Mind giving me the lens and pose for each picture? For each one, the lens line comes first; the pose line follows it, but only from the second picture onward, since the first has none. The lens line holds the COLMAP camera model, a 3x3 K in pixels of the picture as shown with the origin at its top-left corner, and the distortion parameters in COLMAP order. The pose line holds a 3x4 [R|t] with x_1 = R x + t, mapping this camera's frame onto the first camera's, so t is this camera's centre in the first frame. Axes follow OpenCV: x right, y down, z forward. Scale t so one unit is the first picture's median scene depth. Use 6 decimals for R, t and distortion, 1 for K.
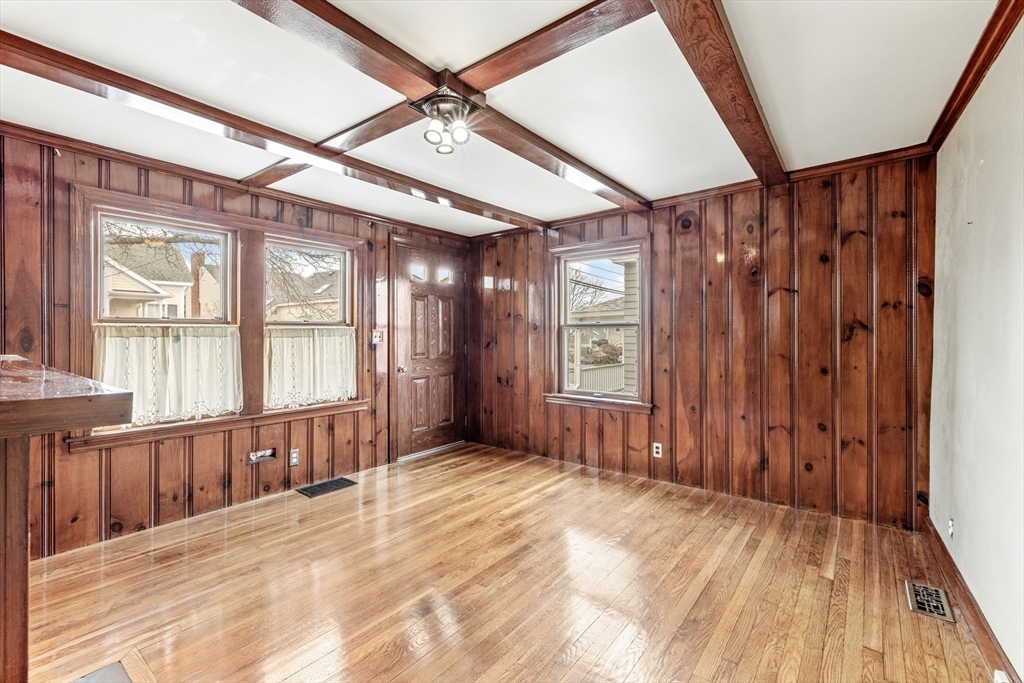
lens RADIAL K [[437.4, 0, 510.3], [0, 437.4, 336.0], [0, 0, 1]] dist [0.000541, -0.000136]
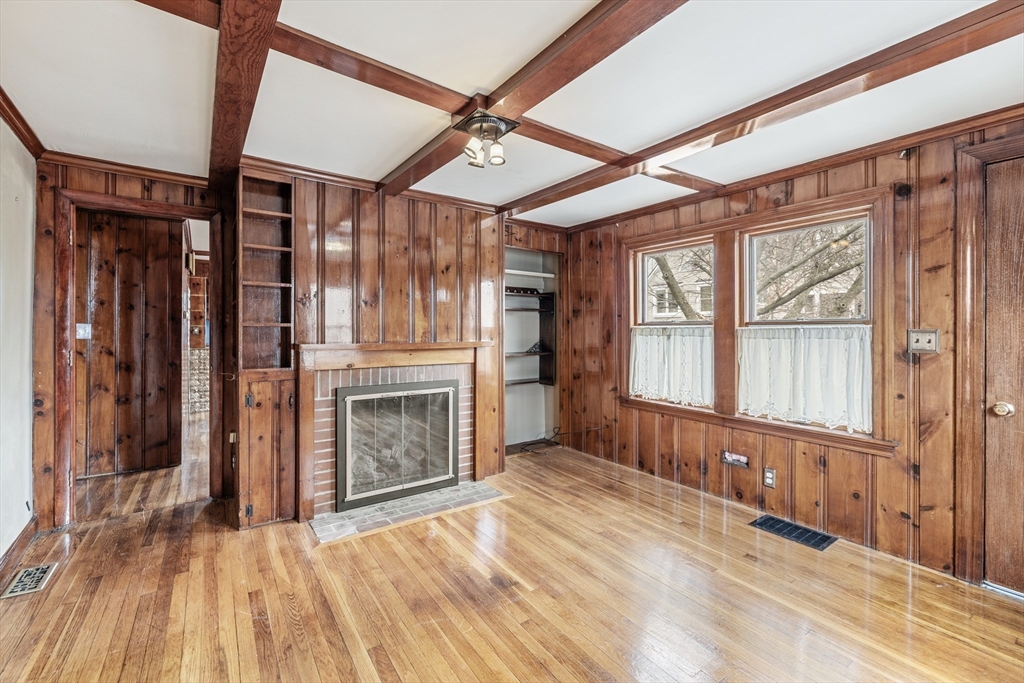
lens RADIAL K [[437.4, 0, 509.2], [0, 437.4, 331.2], [0, 0, 1]] dist [0.000541, -0.000136]
pose [[-0.292957, -0.002702, -0.956122, 0.514102], [-0.013967, 0.999901, 0.001454, -0.005725], [0.956024, 0.013780, -0.292965, 0.804225]]
